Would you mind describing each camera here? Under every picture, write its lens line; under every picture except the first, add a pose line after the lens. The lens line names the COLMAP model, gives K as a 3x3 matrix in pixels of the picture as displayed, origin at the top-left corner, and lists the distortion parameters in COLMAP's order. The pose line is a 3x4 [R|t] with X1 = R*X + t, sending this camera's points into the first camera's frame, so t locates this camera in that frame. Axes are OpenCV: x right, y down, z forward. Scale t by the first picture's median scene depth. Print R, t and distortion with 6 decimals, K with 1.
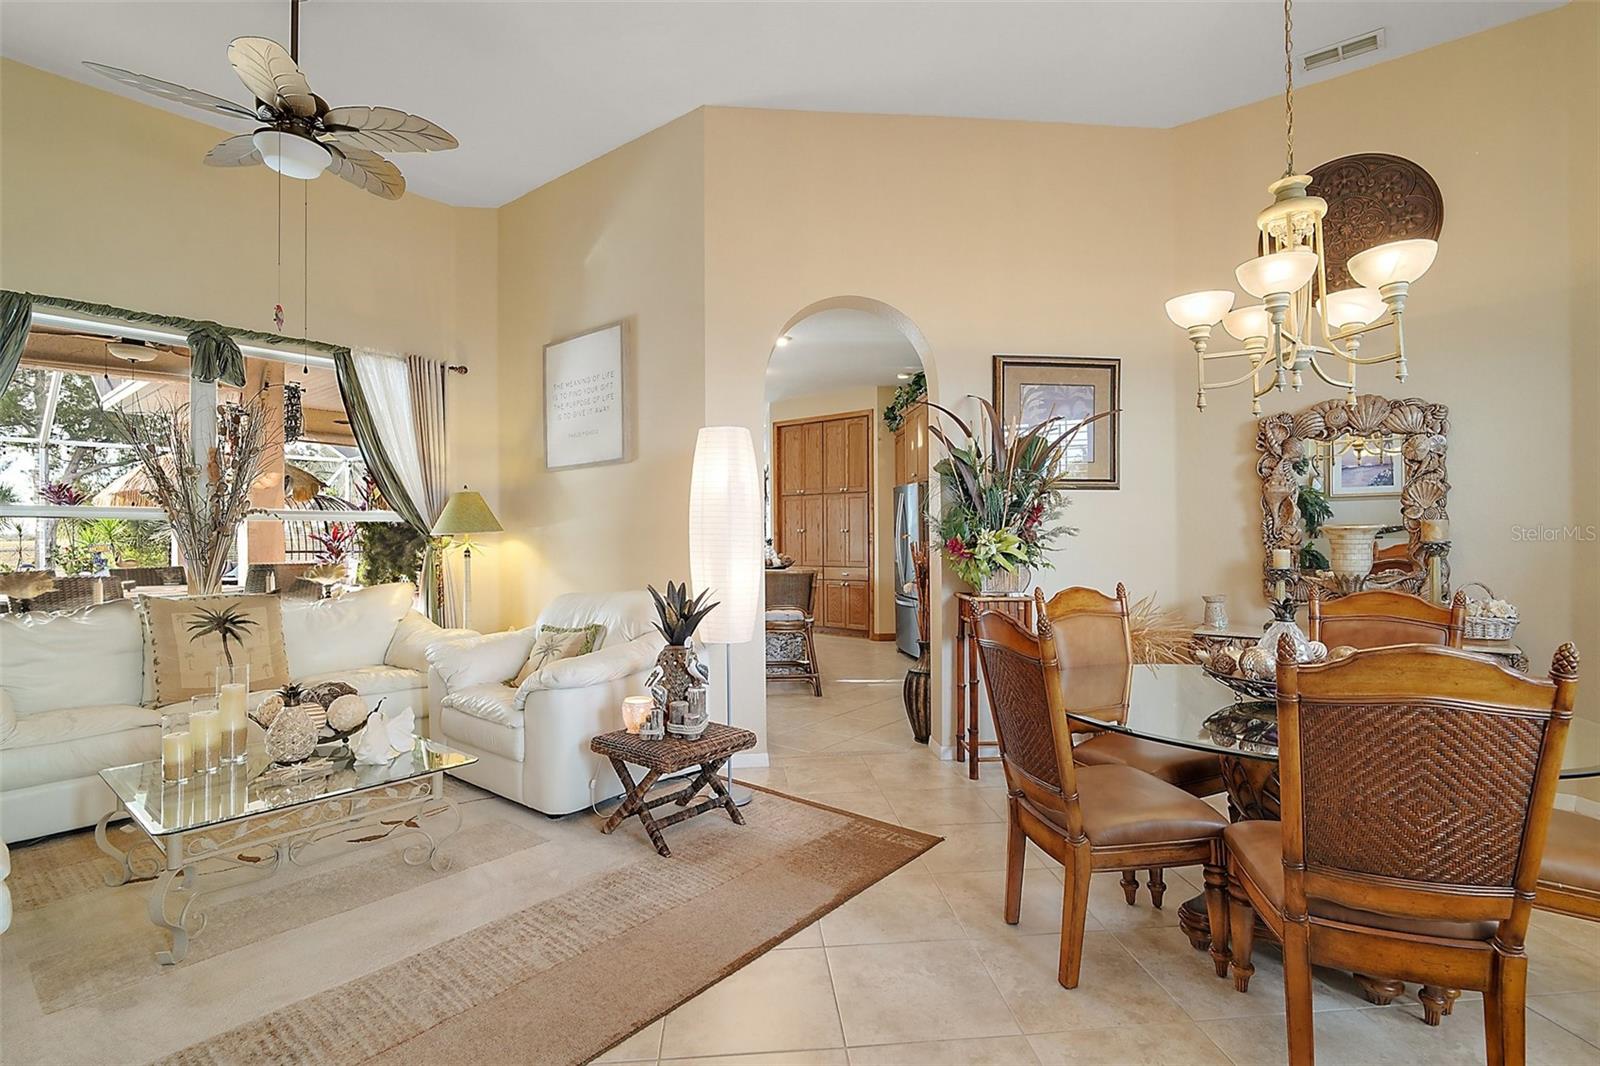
lens RADIAL K [[738.1, 0, 801.4], [0, 738.1, 532.6], [0, 0, 1]] dist [-0.004774, -0.001743]
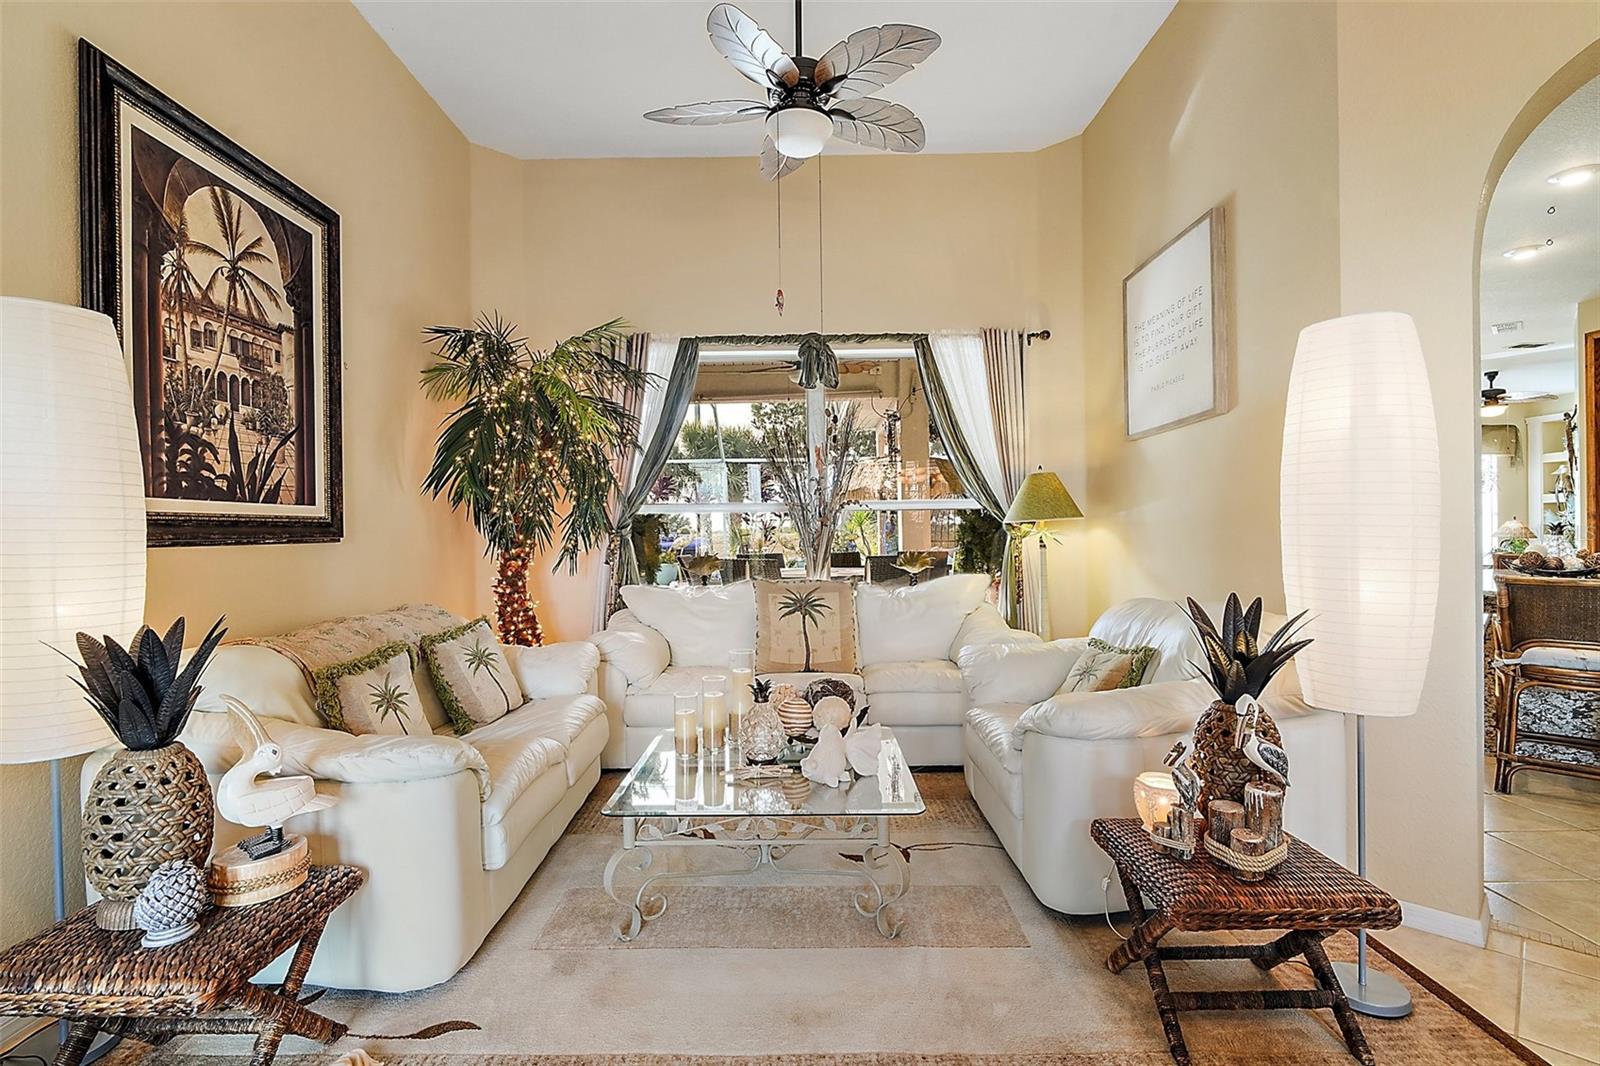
lens RADIAL K [[738.1, 0, 805.2], [0, 738.1, 536.3], [0, 0, 1]] dist [-0.004774, -0.001743]
pose [[0.633991, 0.002726, -0.773335, 0.059214], [0.012378, 0.999830, 0.013672, 0.005921], [0.773241, -0.018240, 0.633850, 0.316371]]
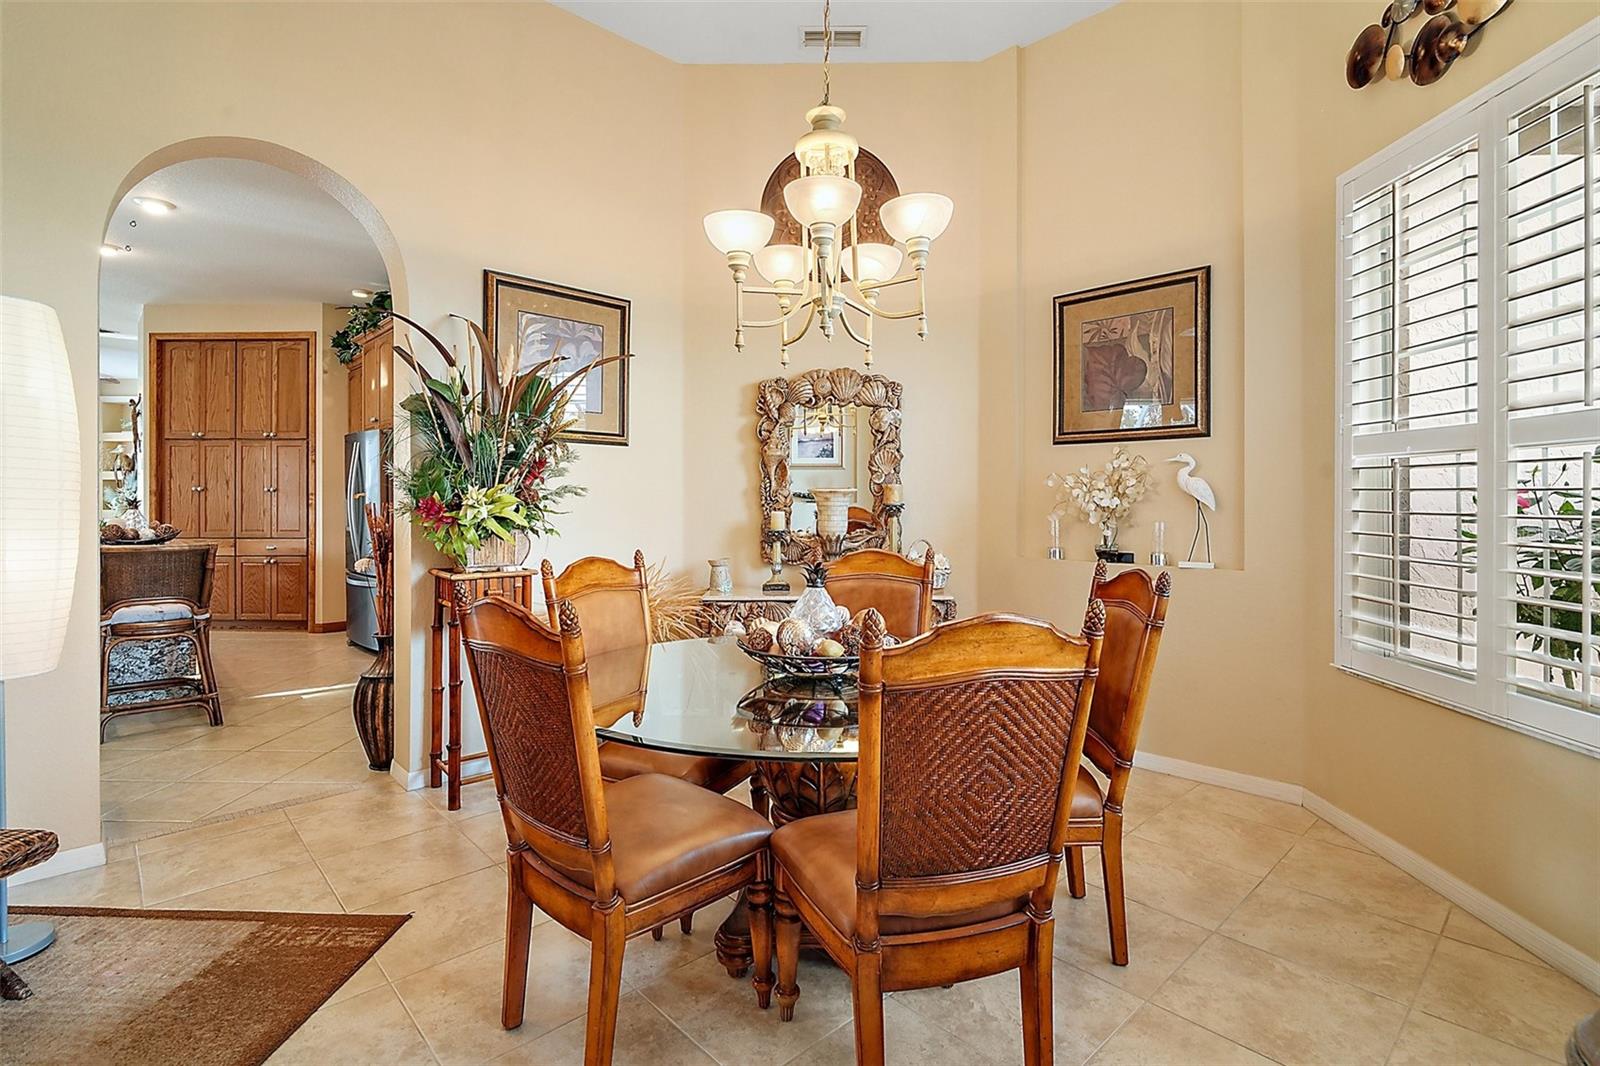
lens RADIAL K [[774.3, 0, 792.5], [0, 774.3, 498.9], [0, 0, 1]] dist [0.000728, -0.004092]
pose [[0.799648, 0.007066, 0.600428, 0.028036], [-0.008722, 0.999962, -0.000153, 0.005813], [-0.600406, -0.005115, 0.799679, 0.141400]]
